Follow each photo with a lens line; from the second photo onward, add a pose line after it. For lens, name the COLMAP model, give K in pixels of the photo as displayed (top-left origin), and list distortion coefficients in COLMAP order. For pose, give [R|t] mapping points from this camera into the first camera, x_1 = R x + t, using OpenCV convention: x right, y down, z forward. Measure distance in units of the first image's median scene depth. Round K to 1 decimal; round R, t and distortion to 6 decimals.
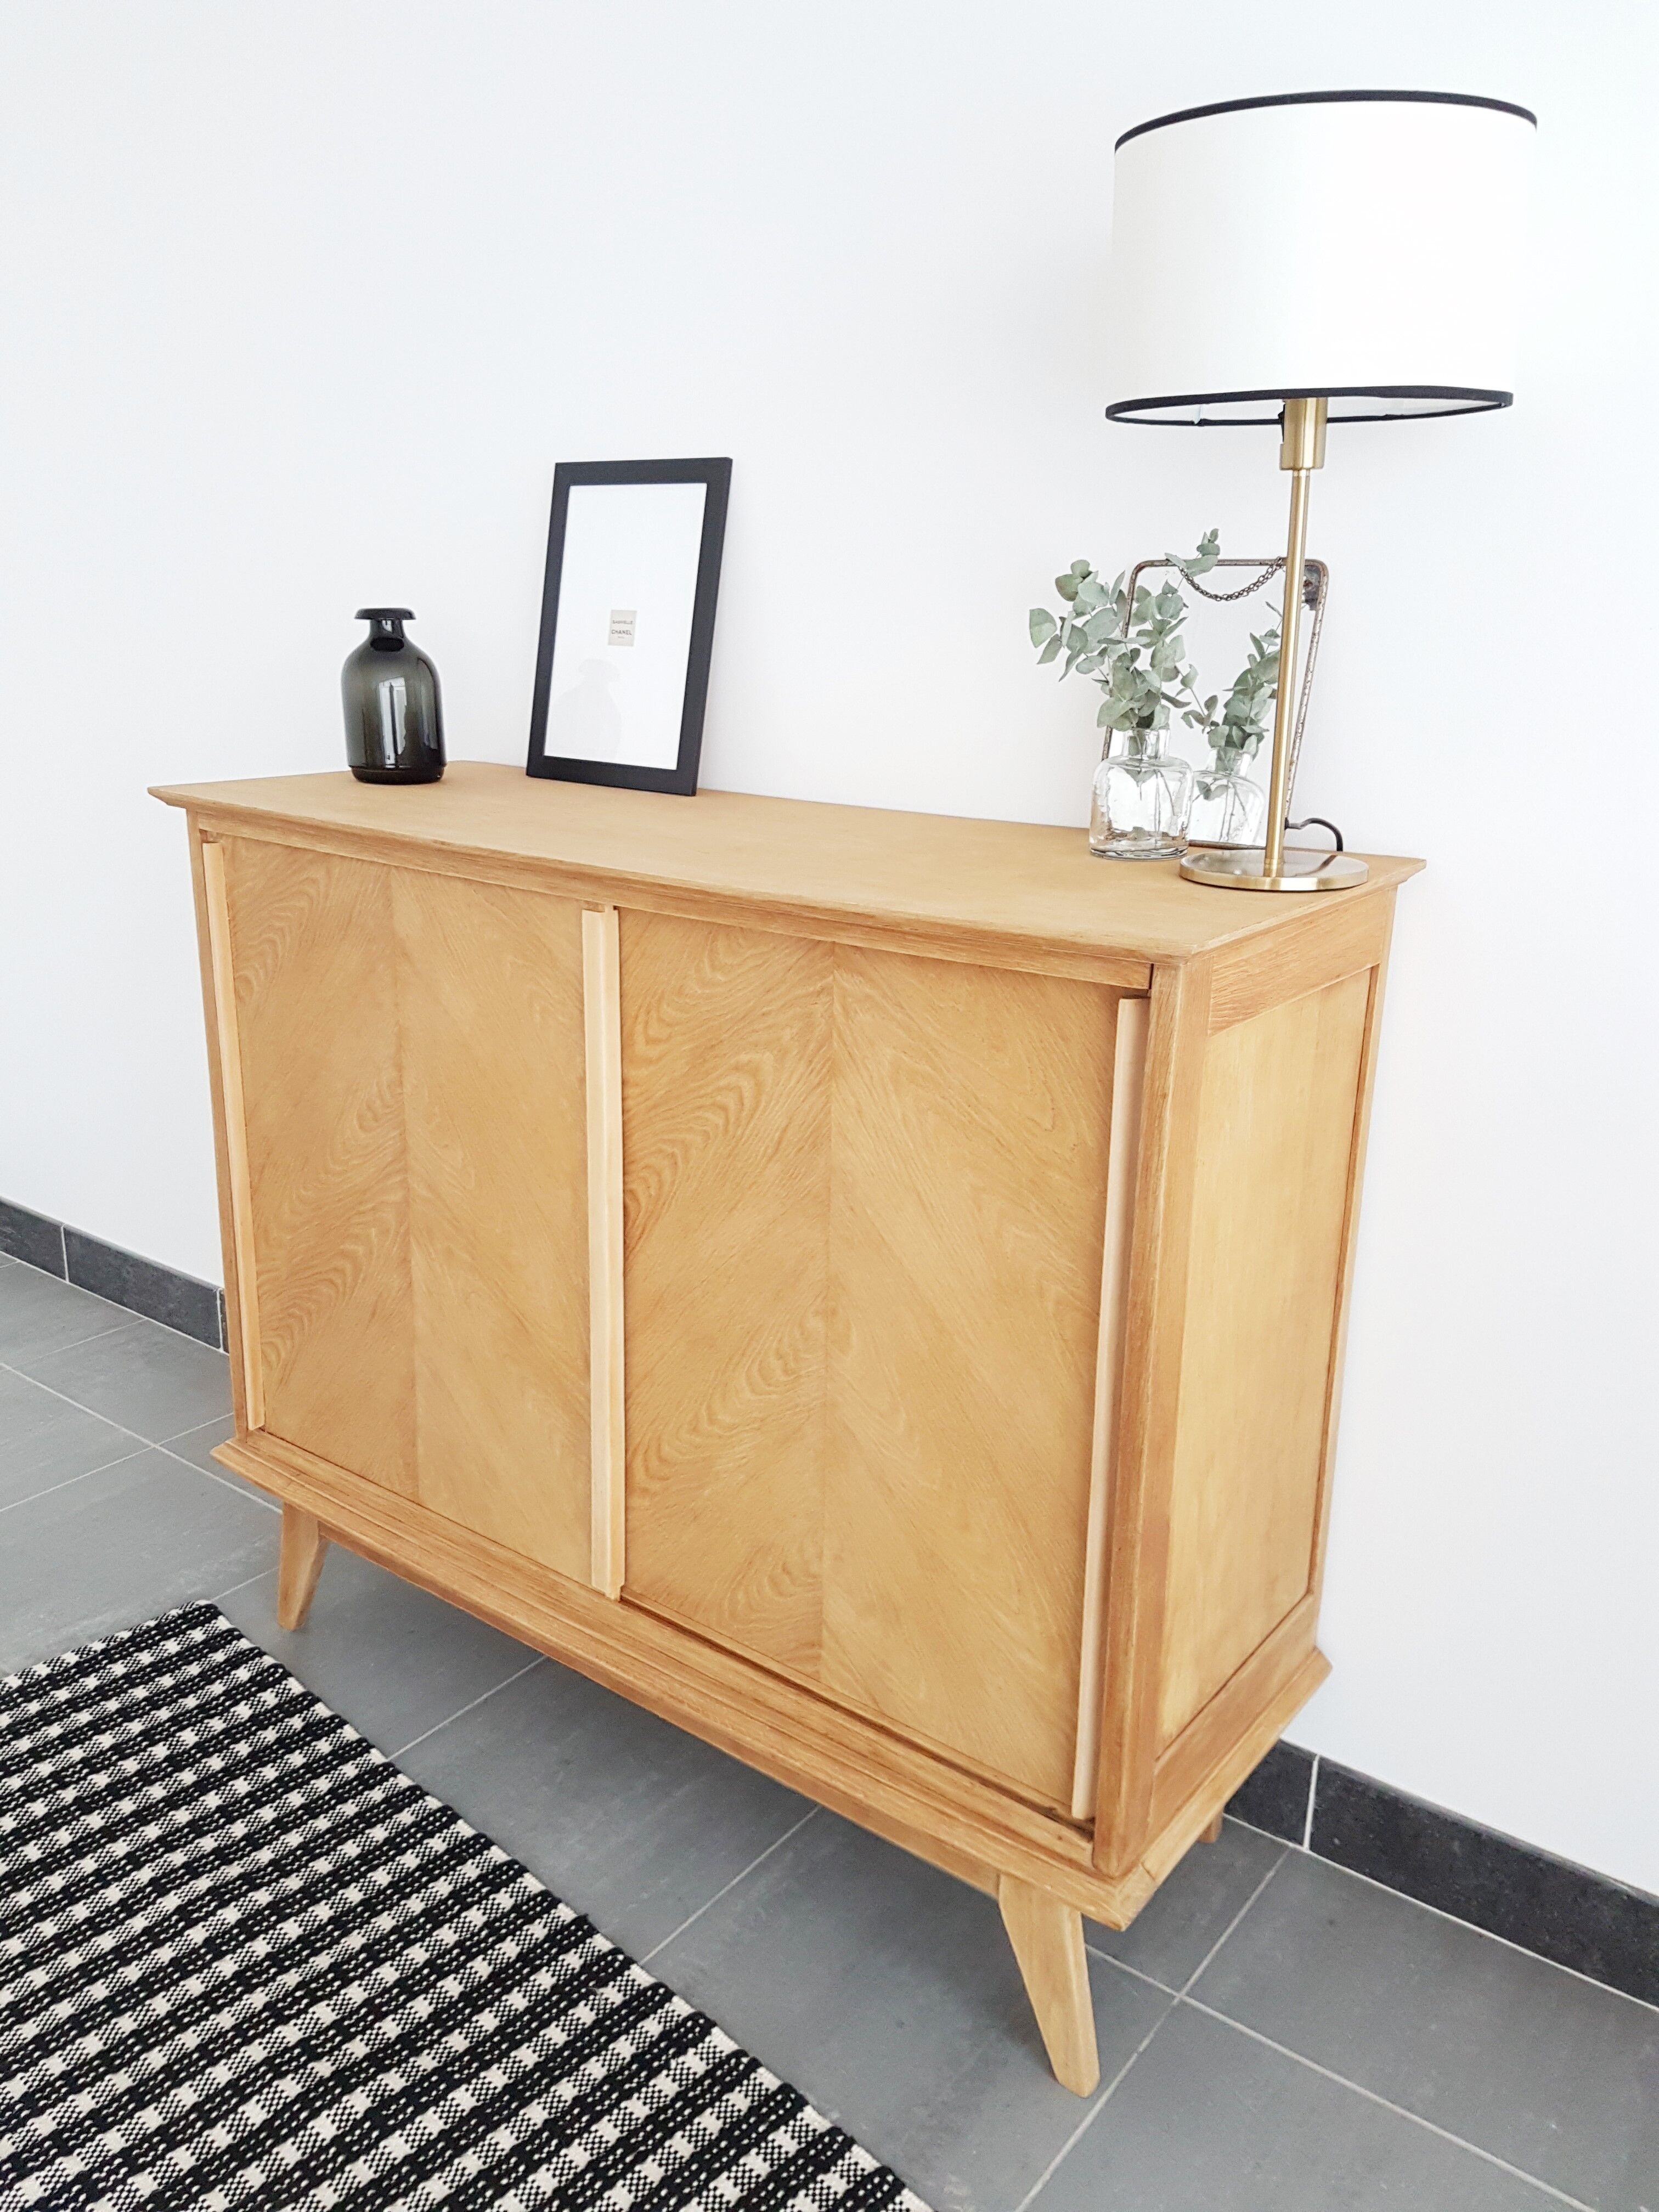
lens RADIAL K [[1733.8, 0, 829.5], [0, 1733.8, 1106.0], [0, 0, 1]] dist [0.208057, -0.214946]
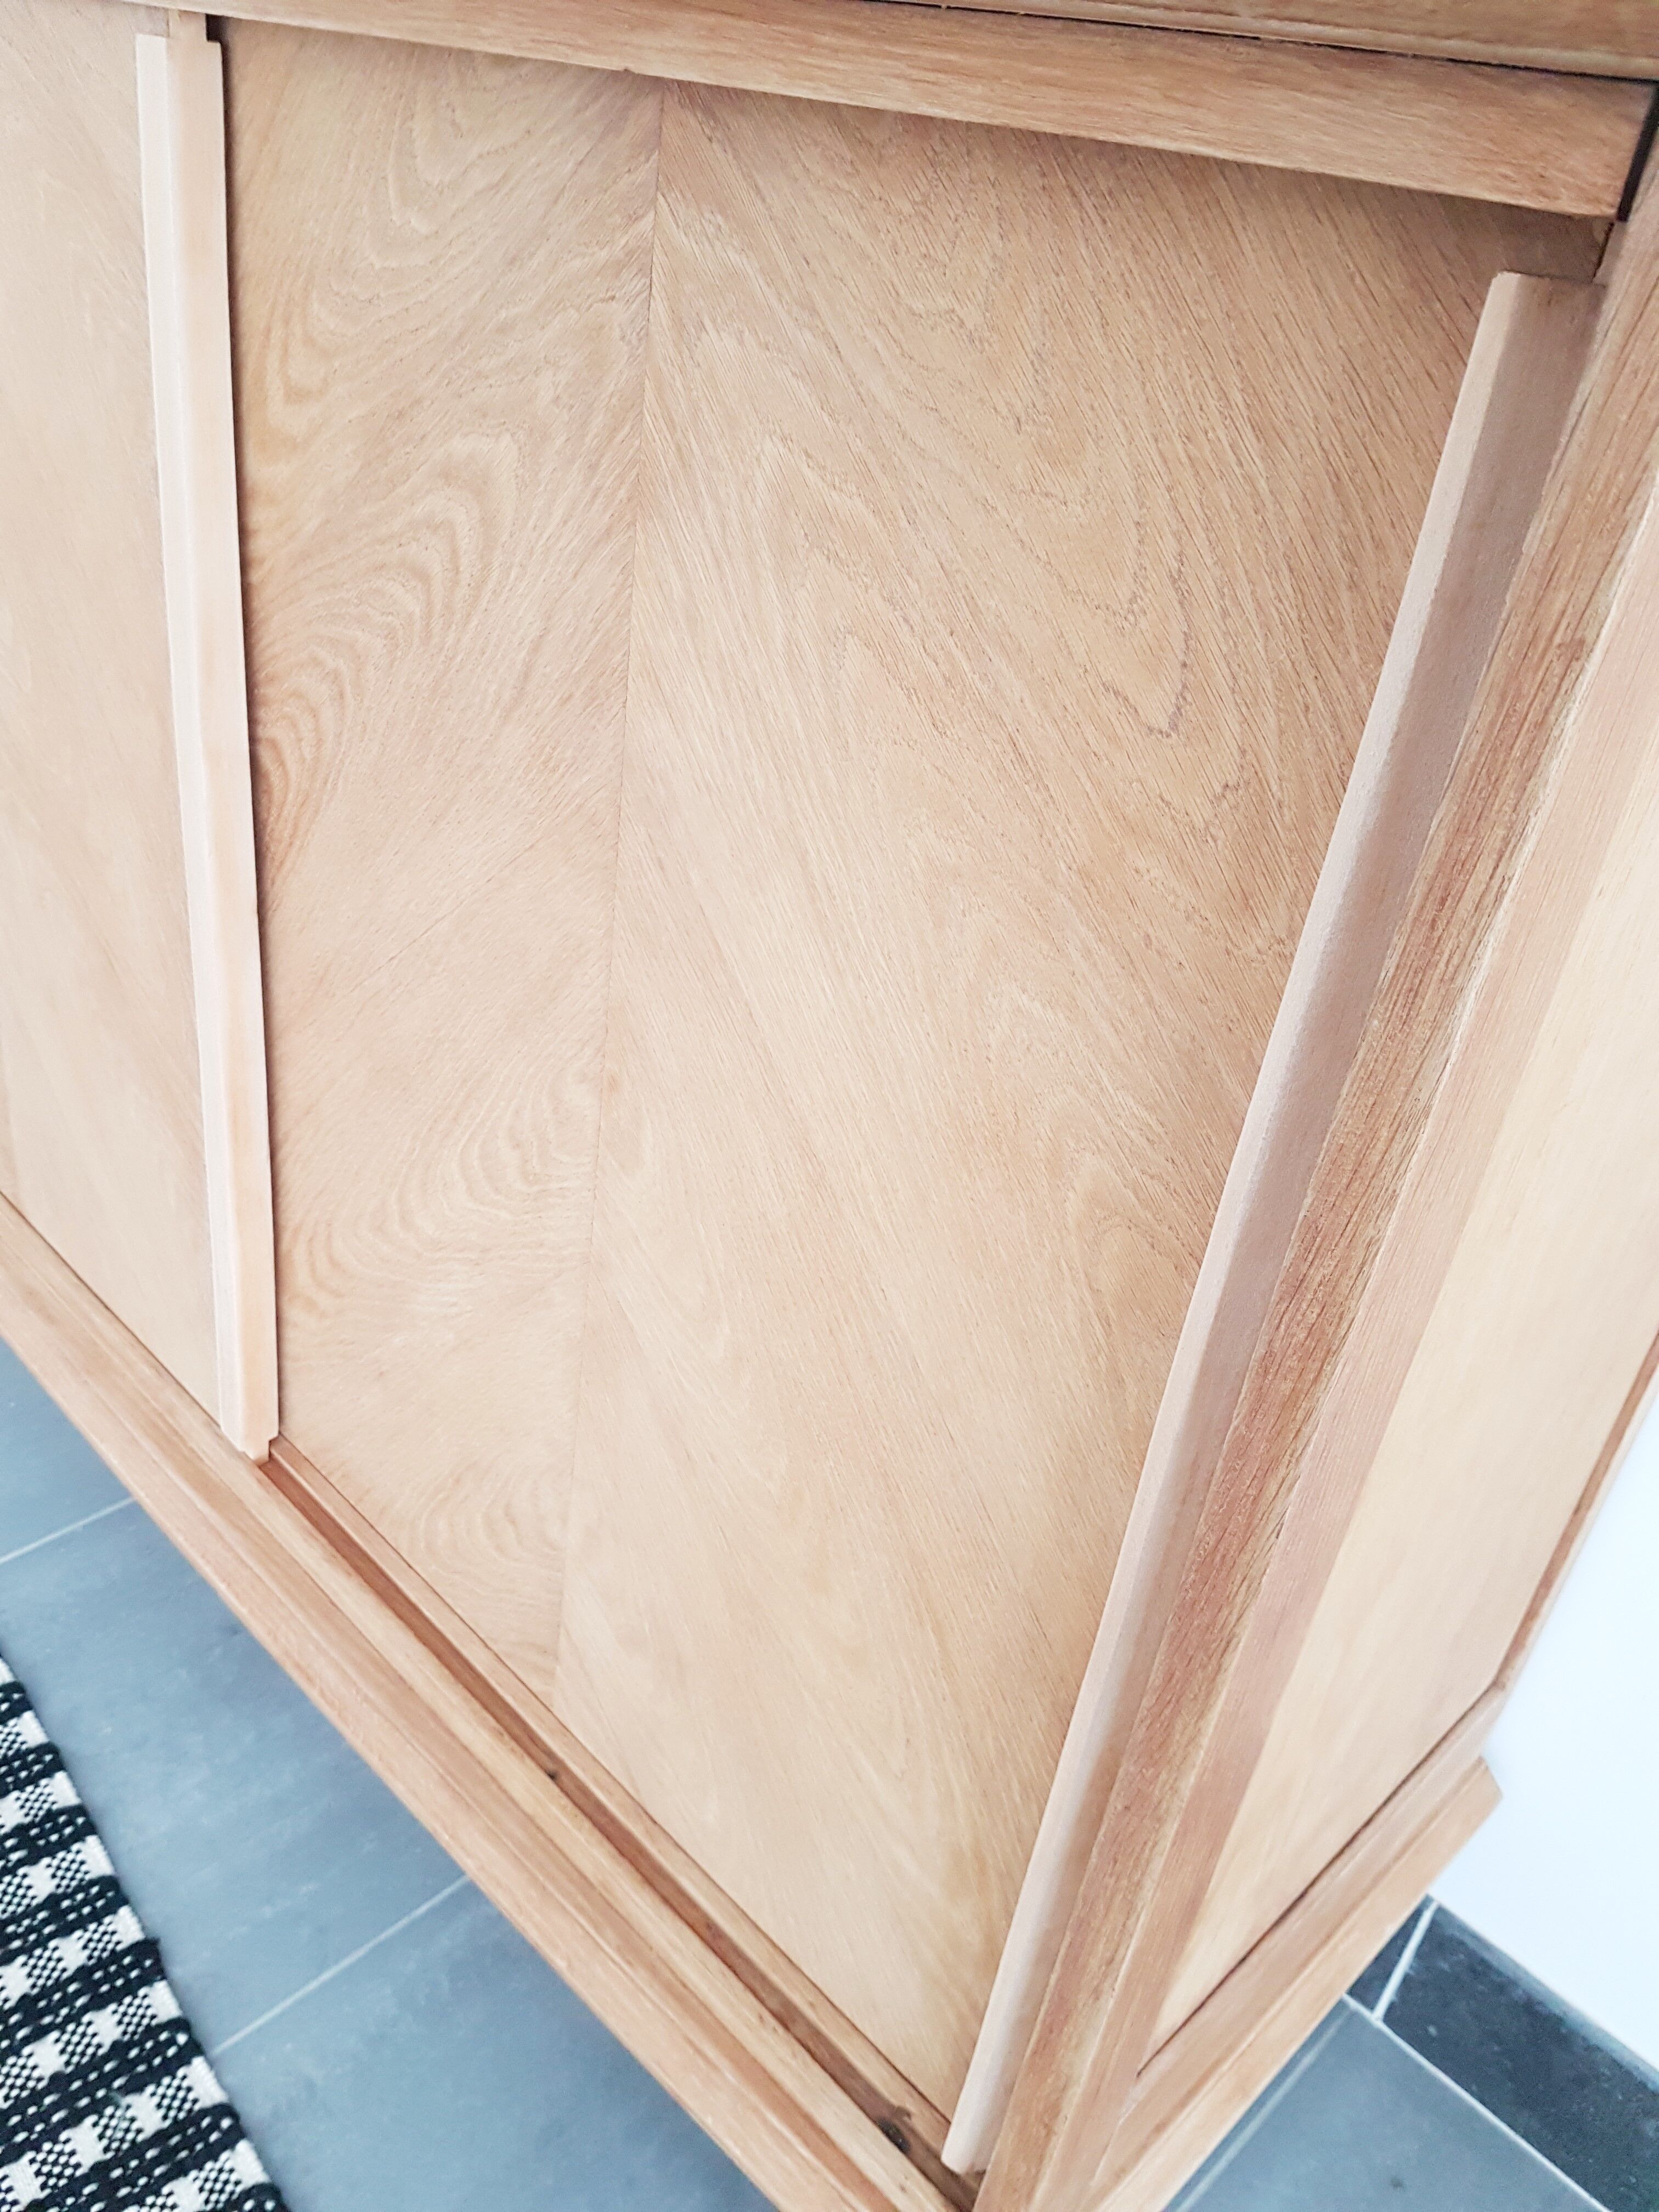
lens RADIAL K [[1673.5, 0, 829.5], [0, 1673.5, 1106.0], [0, 0, 1]] dist [0.168932, -0.287591]
pose [[0.986455, 0.156827, -0.048080, 0.075352], [-0.141057, 0.960634, 0.239343, 0.011600], [0.083723, -0.229319, 0.969744, 0.551437]]
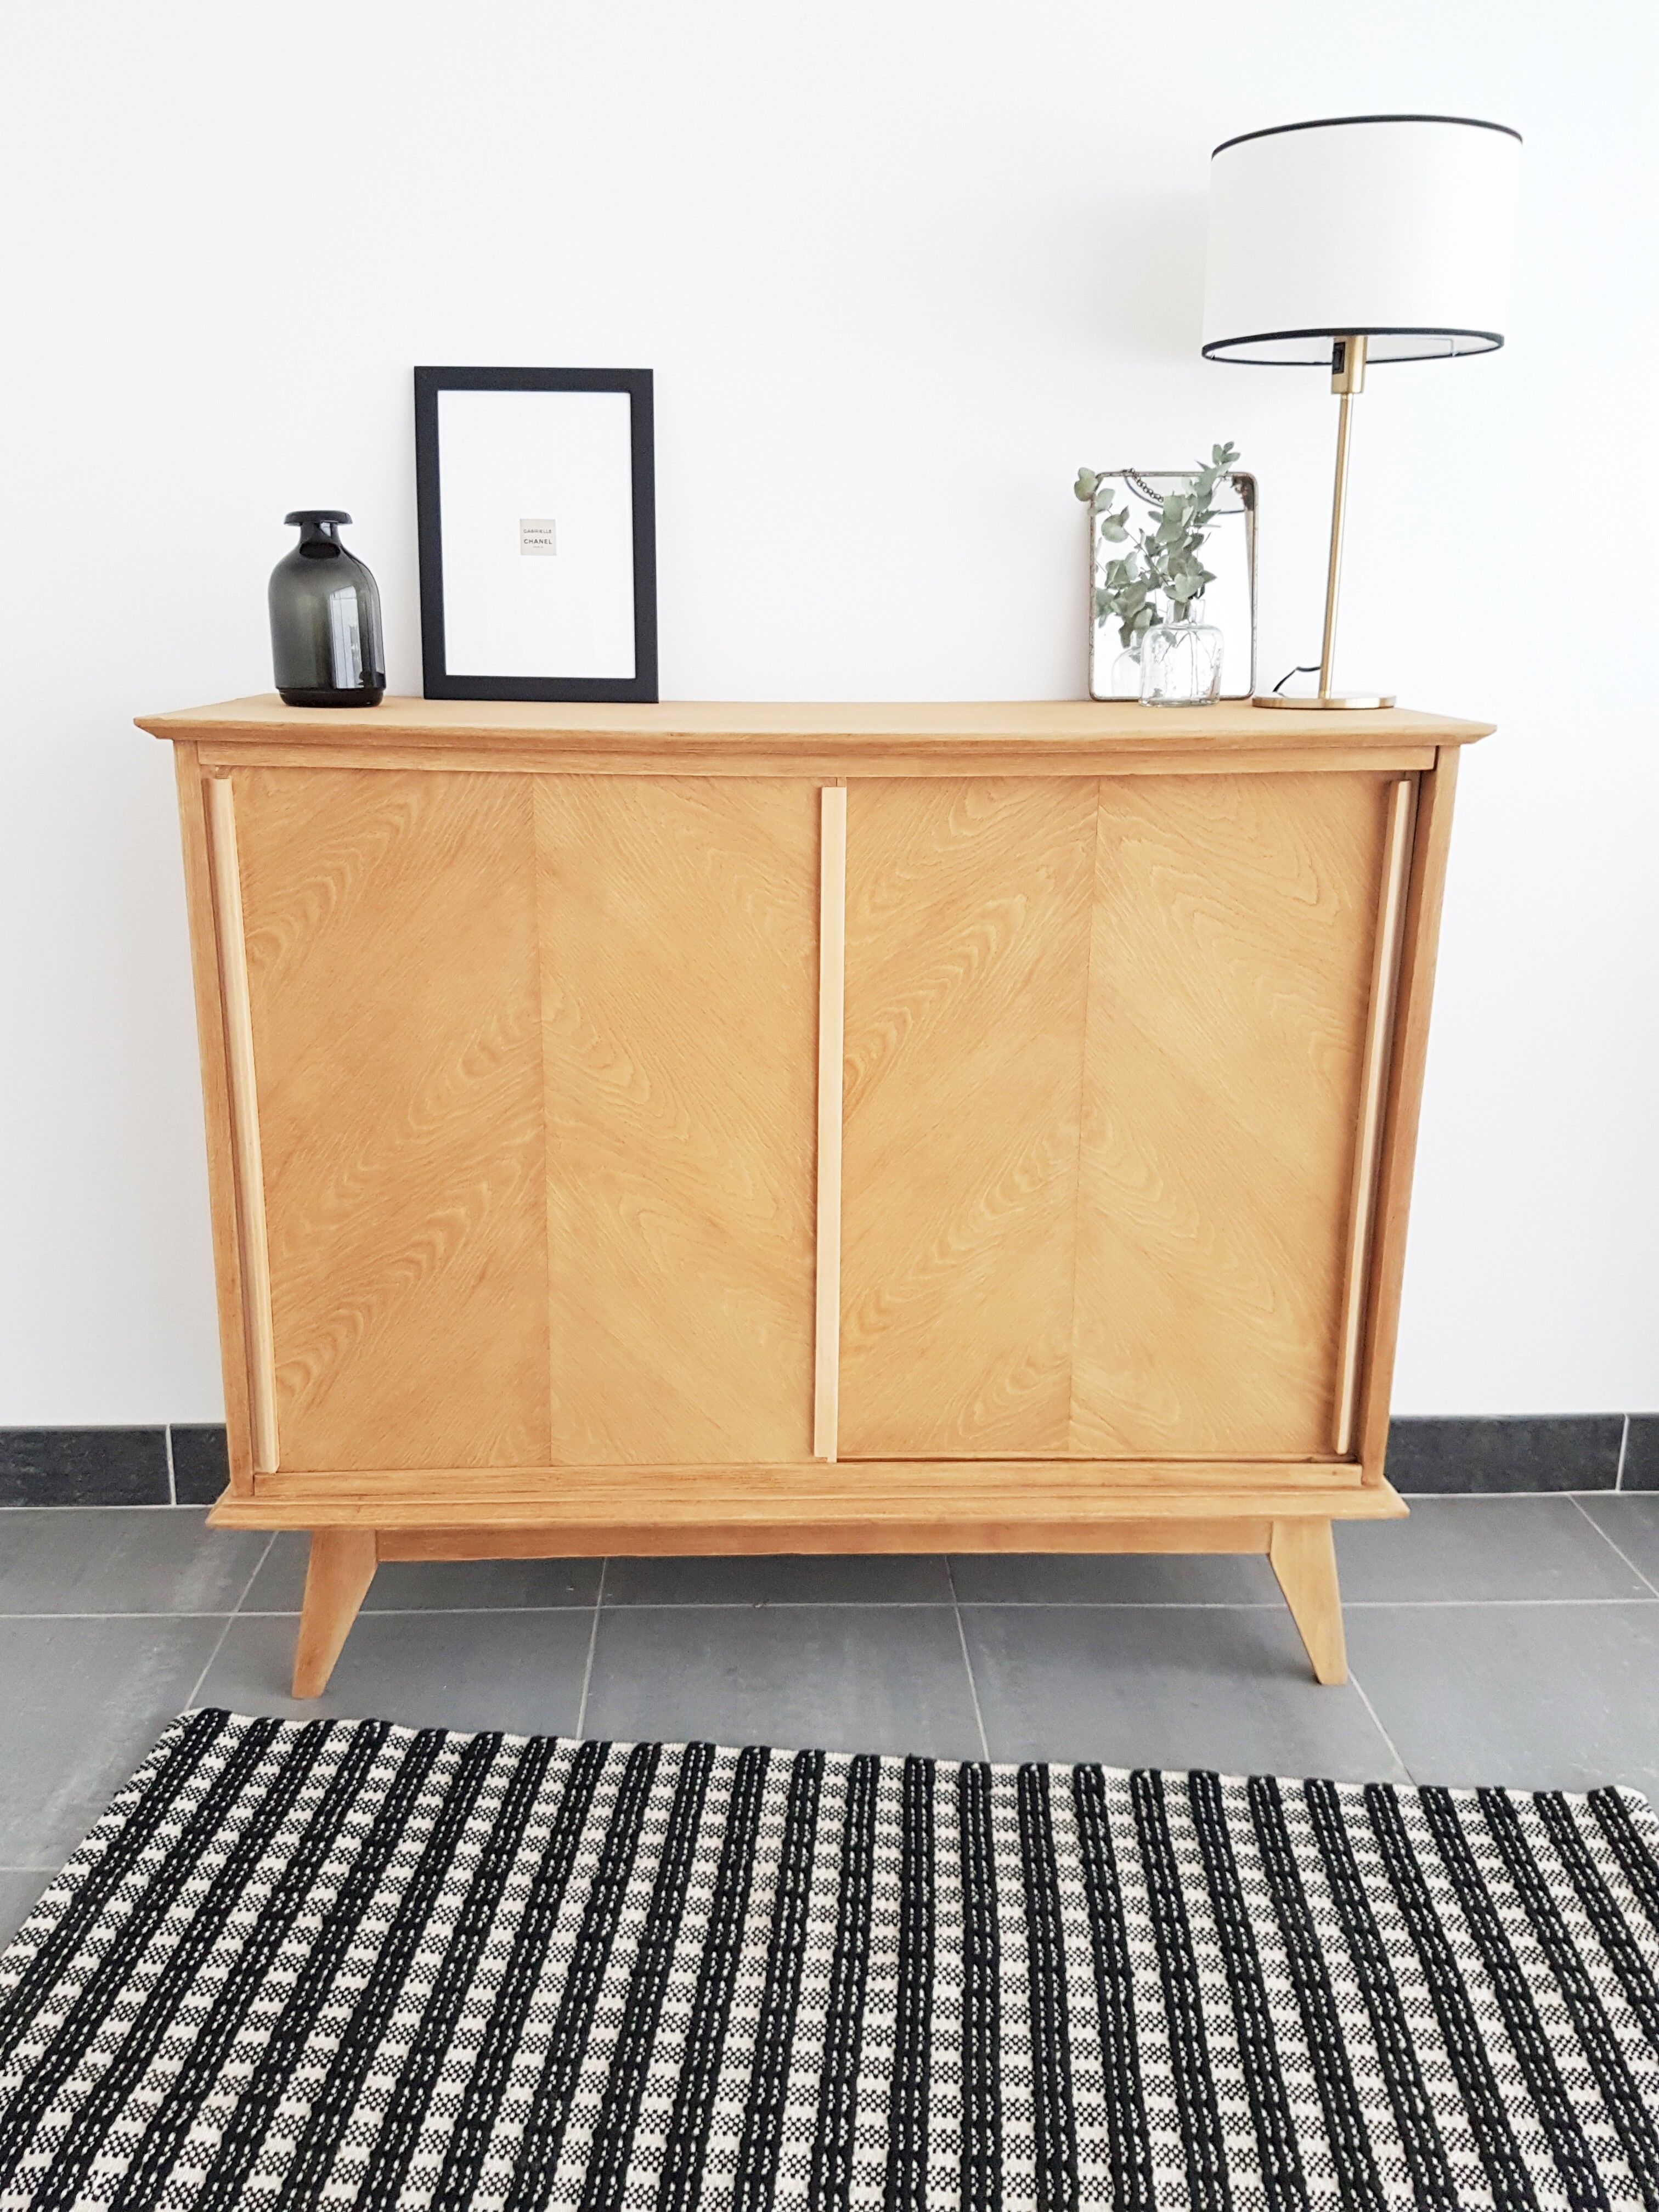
lens RADIAL K [[1657.5, 0, 803.2], [0, 1657.5, 1057.3], [0, 0, 1]] dist [0.237575, -0.345637]
pose [[0.768229, -0.170891, 0.616944, -0.769897], [0.189322, 0.981253, 0.036056, 0.006518], [-0.611539, 0.089102, 0.786181, 0.235252]]
